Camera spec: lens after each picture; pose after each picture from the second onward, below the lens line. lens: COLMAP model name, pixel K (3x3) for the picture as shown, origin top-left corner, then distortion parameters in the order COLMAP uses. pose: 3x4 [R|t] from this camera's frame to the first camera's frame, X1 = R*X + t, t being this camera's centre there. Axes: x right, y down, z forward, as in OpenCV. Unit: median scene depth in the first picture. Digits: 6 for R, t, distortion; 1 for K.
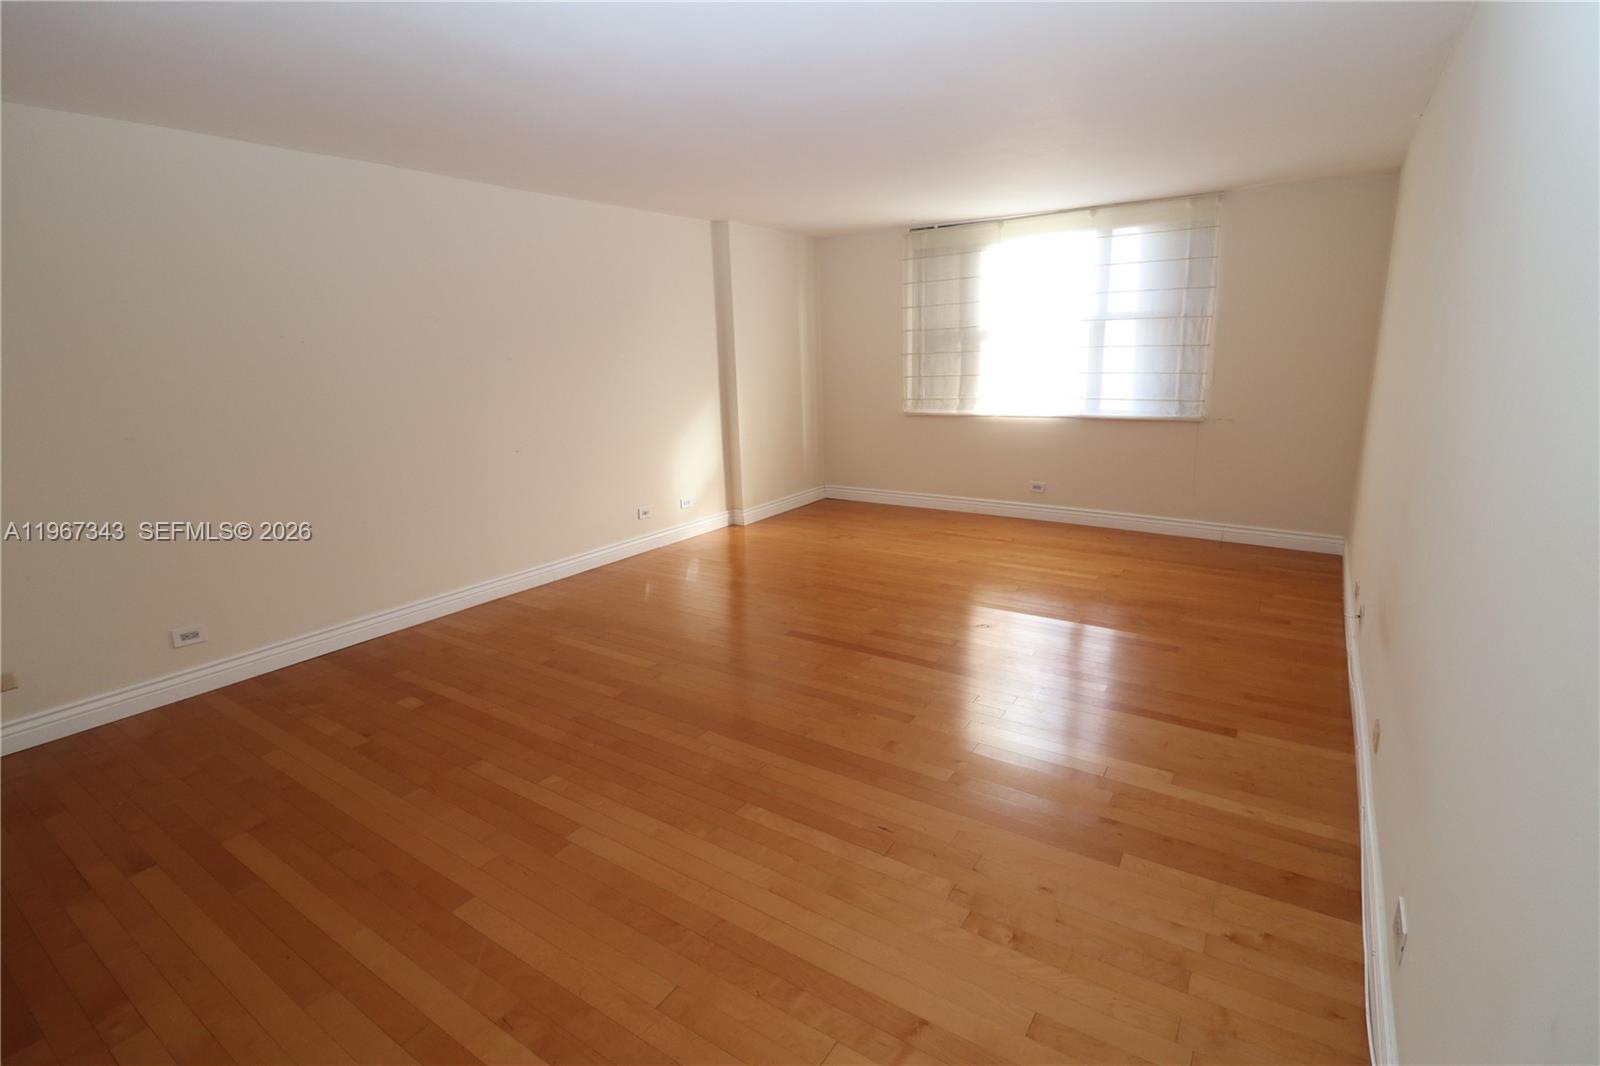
lens RADIAL K [[740.3, 0, 794.3], [0, 740.3, 527.5], [0, 0, 1]] dist [-0.007746, -0.010832]
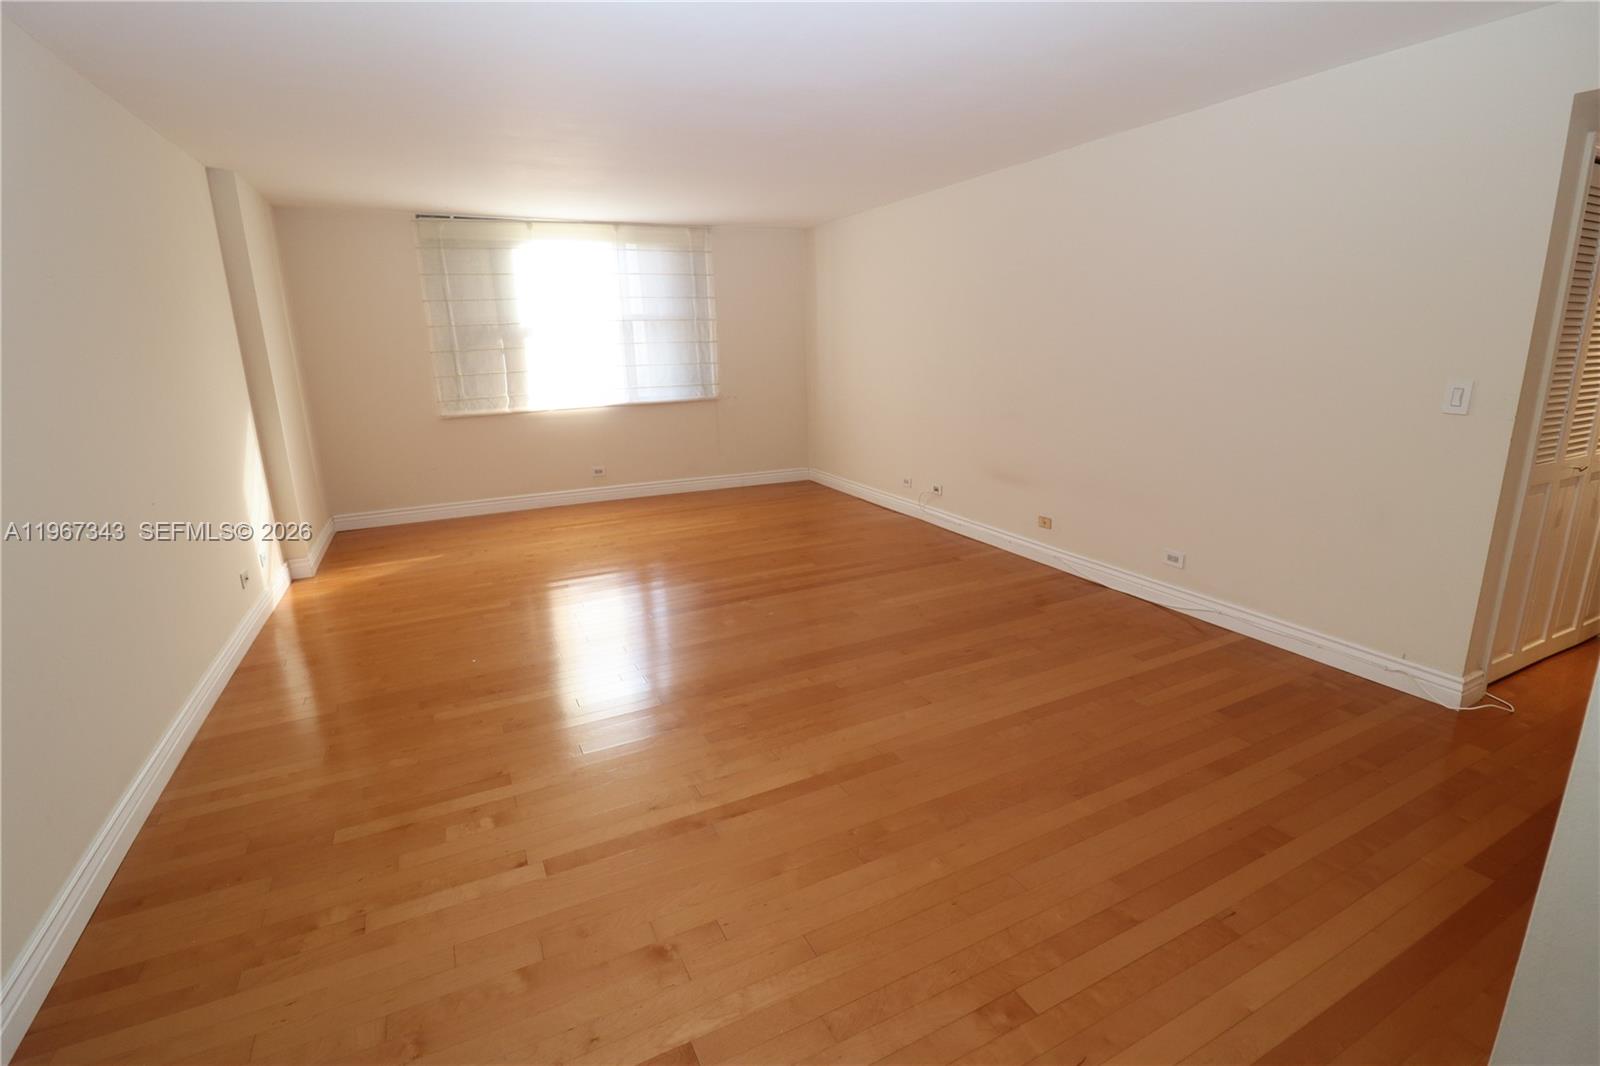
lens RADIAL K [[740.3, 0, 811.2], [0, 740.3, 531.7], [0, 0, 1]] dist [-0.007746, -0.010832]
pose [[0.504302, -0.207133, 0.838317, -0.451283], [0.208826, 0.971244, 0.114354, -0.026903], [-0.837897, 0.117393, 0.533055, 0.157224]]
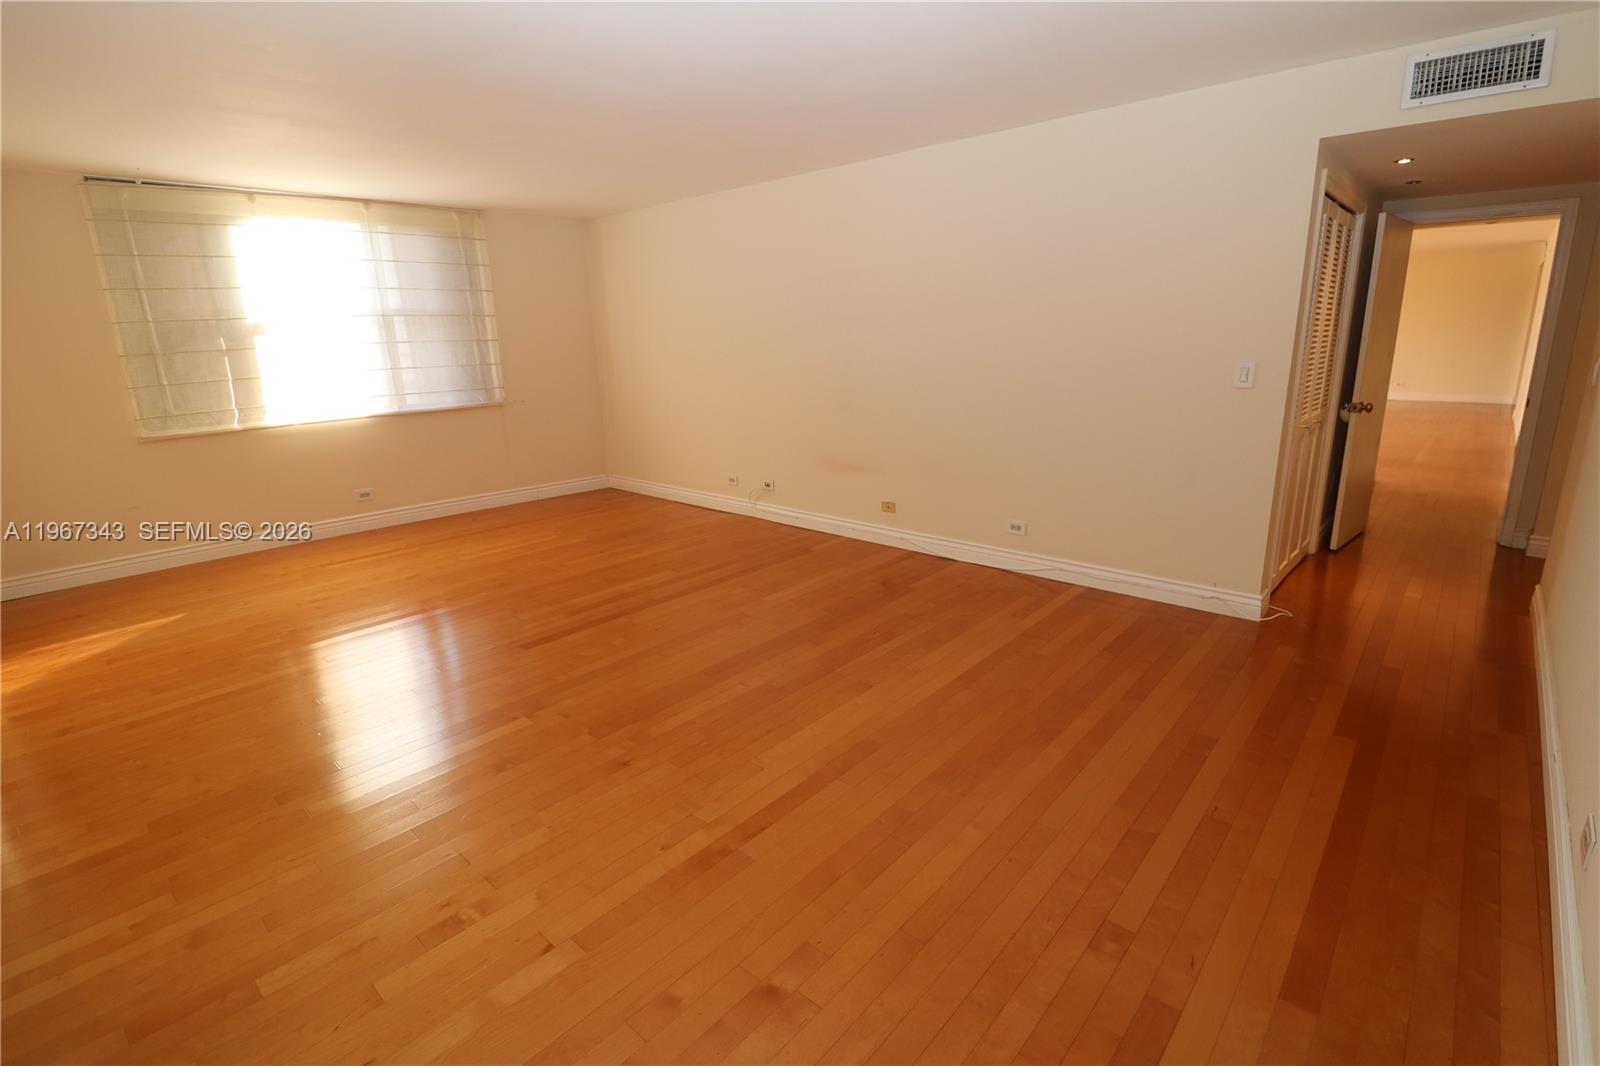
lens RADIAL K [[740.3, 0, 813.3], [0, 740.3, 537.0], [0, 0, 1]] dist [-0.007746, -0.010832]
pose [[0.148107, -0.242131, 0.958873, -0.486162], [0.246967, 0.947903, 0.201215, -0.050972], [-0.957639, 0.207009, 0.200189, 0.284731]]
